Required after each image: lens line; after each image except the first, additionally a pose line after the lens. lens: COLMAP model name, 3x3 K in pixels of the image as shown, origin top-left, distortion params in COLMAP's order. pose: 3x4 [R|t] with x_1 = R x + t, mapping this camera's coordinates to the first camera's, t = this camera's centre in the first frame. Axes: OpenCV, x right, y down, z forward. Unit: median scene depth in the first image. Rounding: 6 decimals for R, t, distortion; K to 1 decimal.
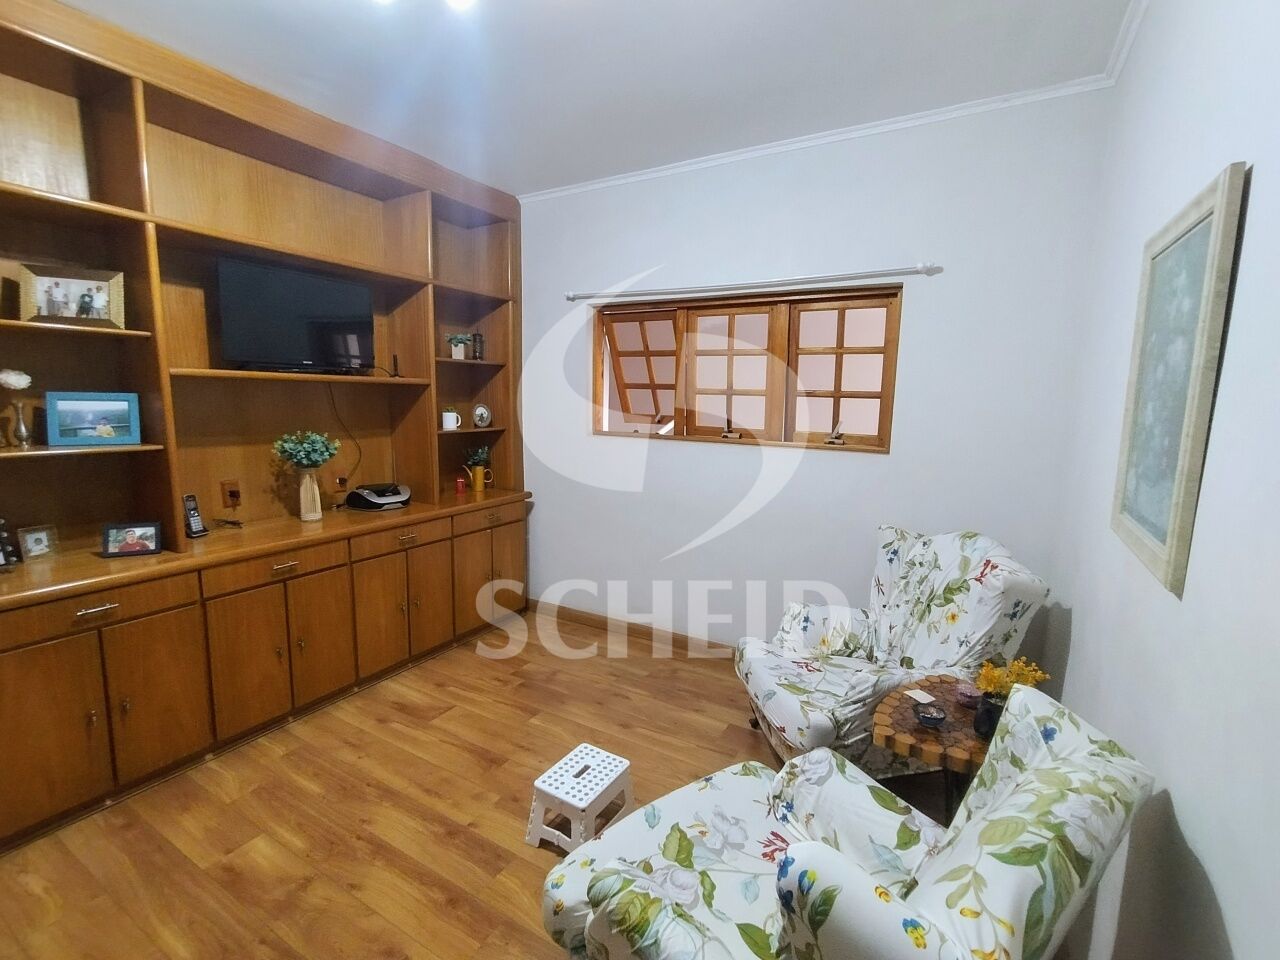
lens RADIAL K [[582.7, 0, 641.0], [0, 582.7, 477.2], [0, 0, 1]] dist [-0.003335, 0.000571]
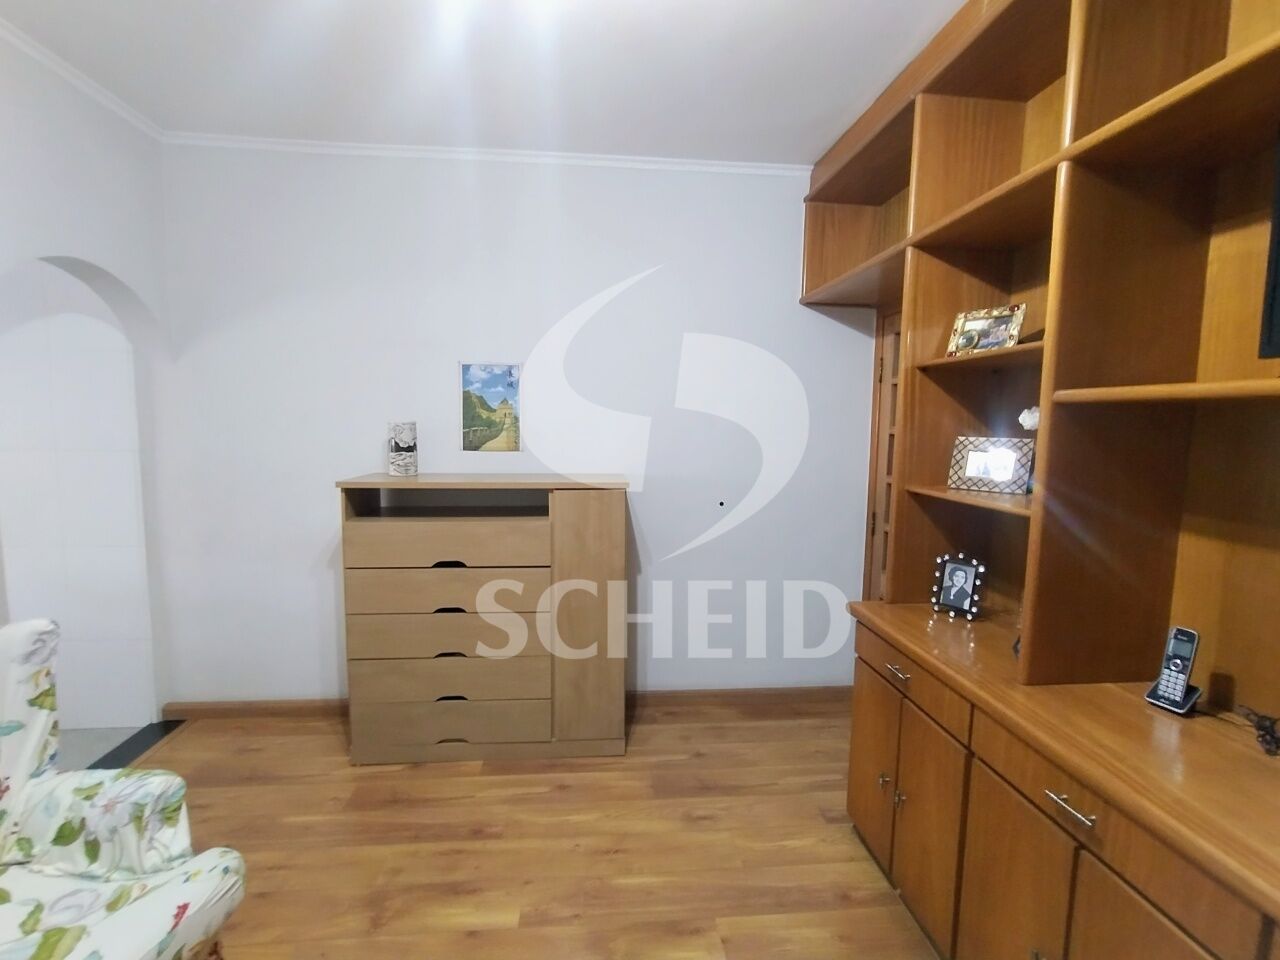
lens RADIAL K [[582.7, 0, 639.3], [0, 582.7, 483.9], [0, 0, 1]] dist [-0.003335, 0.000571]
pose [[-0.813013, 0.025369, -0.581693, -0.117281], [-0.111258, 0.973873, 0.197974, -0.209117], [0.571517, 0.225673, -0.788949, 1.597754]]
